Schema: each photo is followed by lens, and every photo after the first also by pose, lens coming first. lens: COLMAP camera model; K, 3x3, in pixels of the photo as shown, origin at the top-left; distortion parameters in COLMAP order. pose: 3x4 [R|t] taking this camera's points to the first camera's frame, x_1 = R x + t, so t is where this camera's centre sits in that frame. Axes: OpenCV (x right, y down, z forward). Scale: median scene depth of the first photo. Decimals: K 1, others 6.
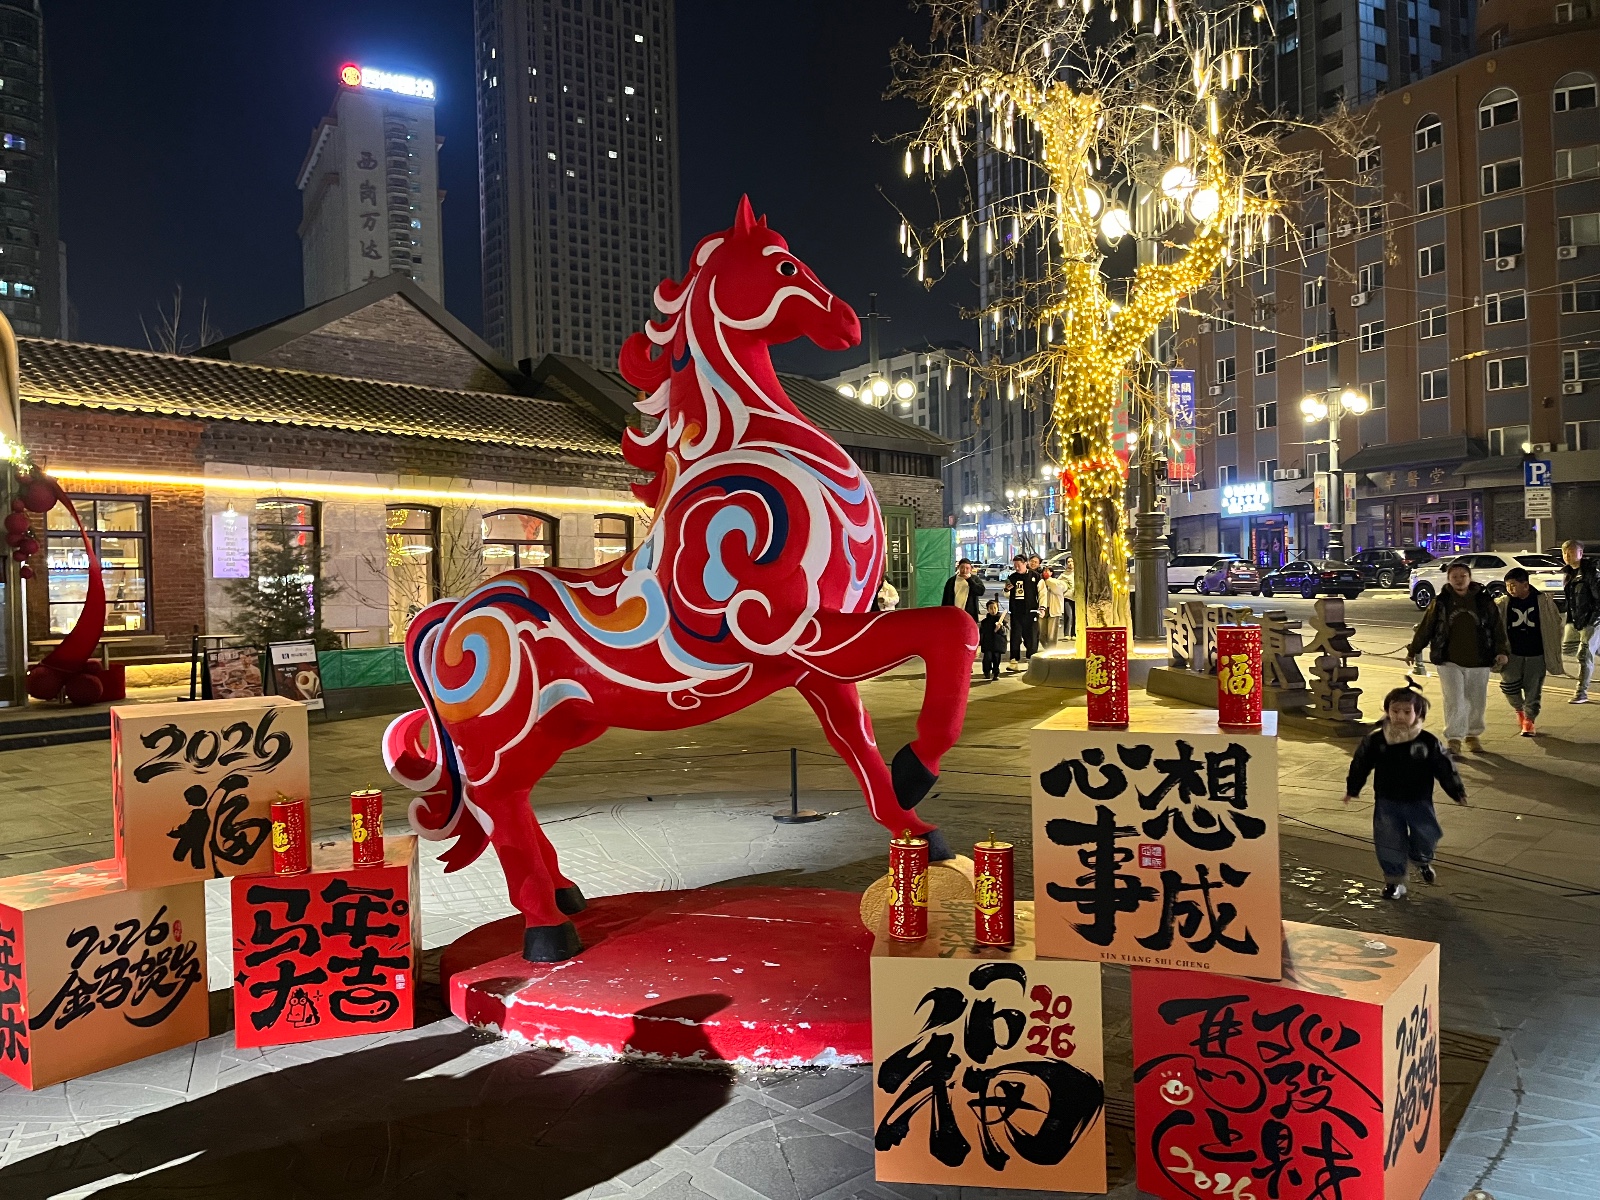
lens RADIAL K [[1199.7, 0, 800.0], [0, 1199.7, 600.0], [0, 0, 1]] dist [0.090062, -0.114754]
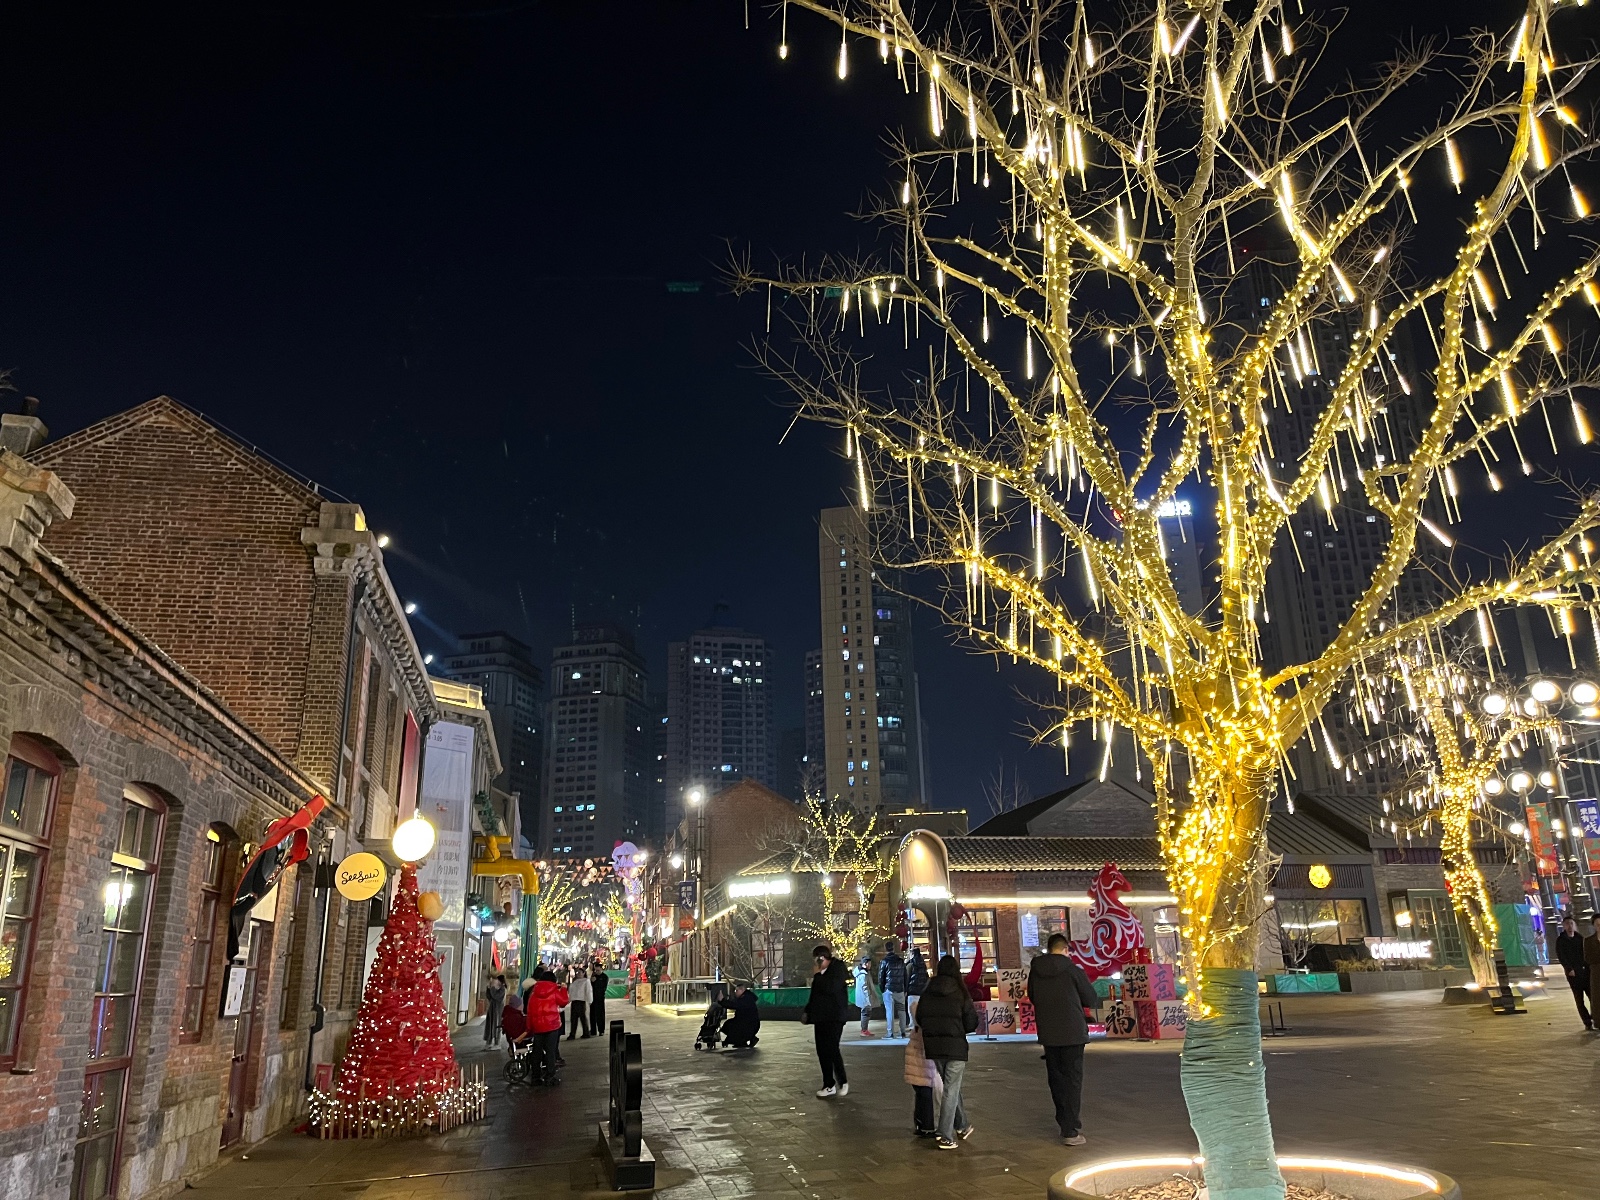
lens RADIAL K [[1199.7, 0, 800.0], [0, 1199.7, 600.0], [0, 0, 1]] dist [0.090062, -0.114754]
pose [[0.801822, -0.179984, -0.569813, 0.587572], [0.004087, 0.955191, -0.295961, 0.031511], [0.597549, 0.234979, 0.766629, -1.132329]]
